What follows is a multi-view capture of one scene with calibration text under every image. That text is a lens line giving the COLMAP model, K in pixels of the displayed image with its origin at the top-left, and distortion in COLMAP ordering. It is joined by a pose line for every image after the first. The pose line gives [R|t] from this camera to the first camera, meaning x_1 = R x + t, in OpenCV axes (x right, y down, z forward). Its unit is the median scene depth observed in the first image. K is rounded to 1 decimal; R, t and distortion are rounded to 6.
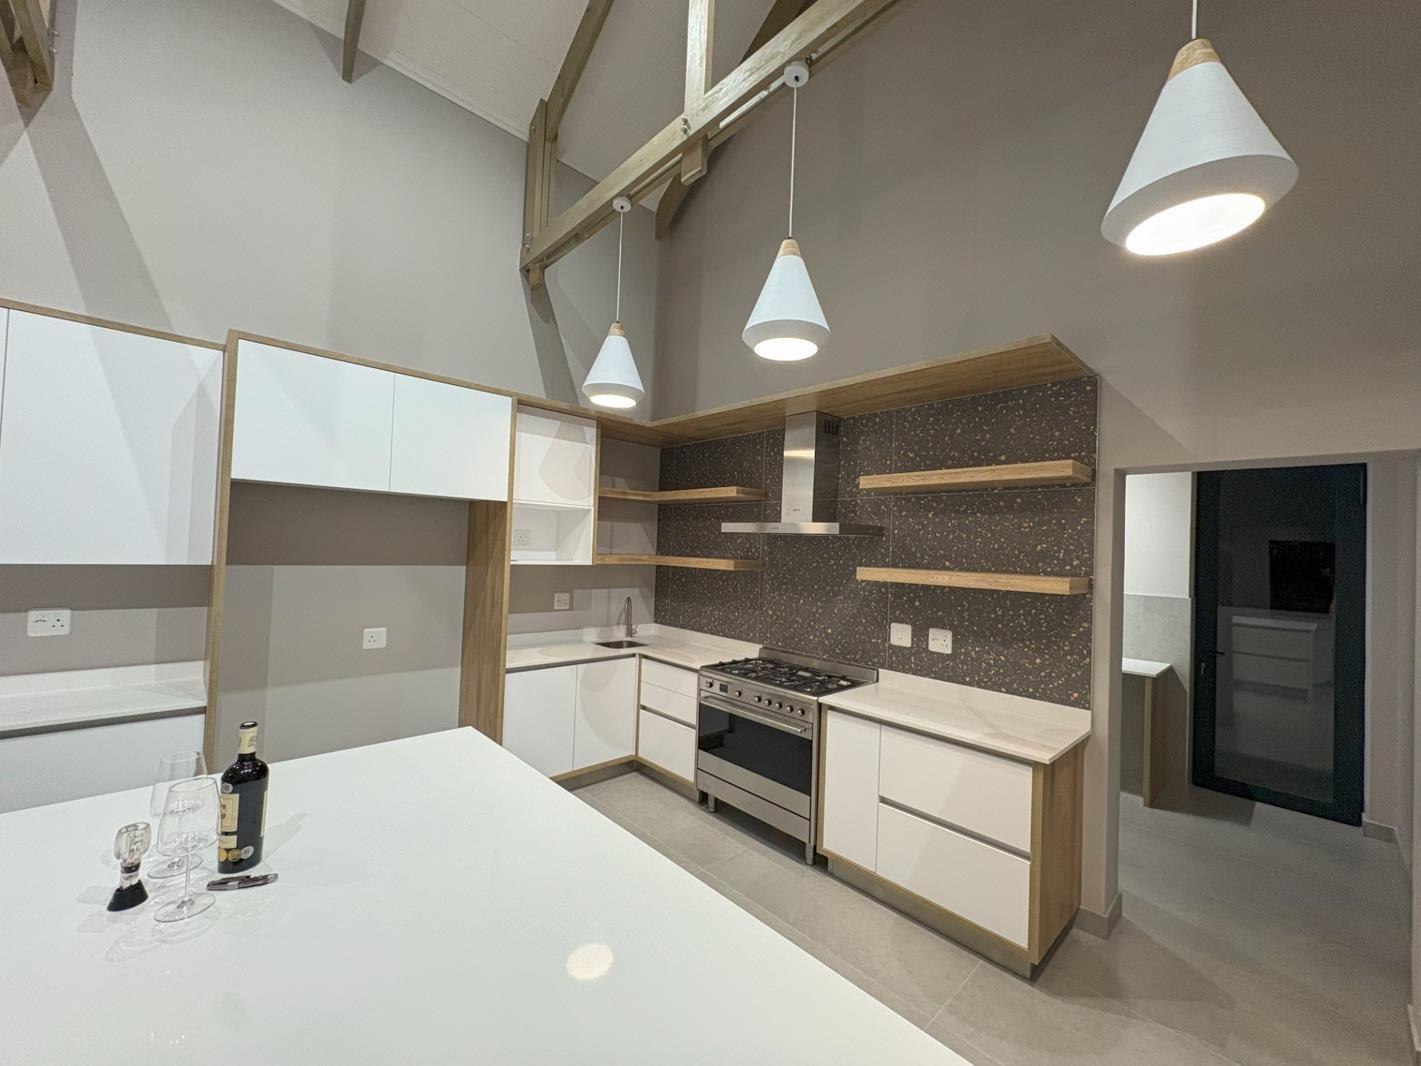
lens RADIAL K [[565.7, 0, 710.5], [0, 565.7, 533.0], [0, 0, 1]] dist [-0.000577, -0.000227]
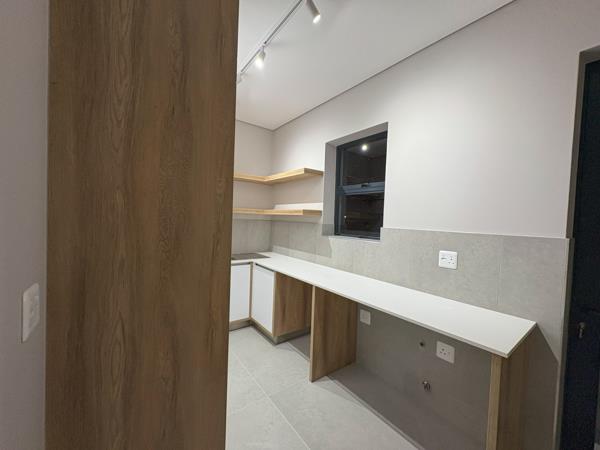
lens RADIAL K [[244.6, 0, 300.0], [0, 244.6, 225.0], [0, 0, 1]] dist [-0.001326, 0.000278]
pose [[0.993802, -0.003006, -0.111121, 0.512208], [0.008699, 0.998671, 0.050790, 0.075657], [0.110821, -0.051442, 0.992508, 0.618432]]
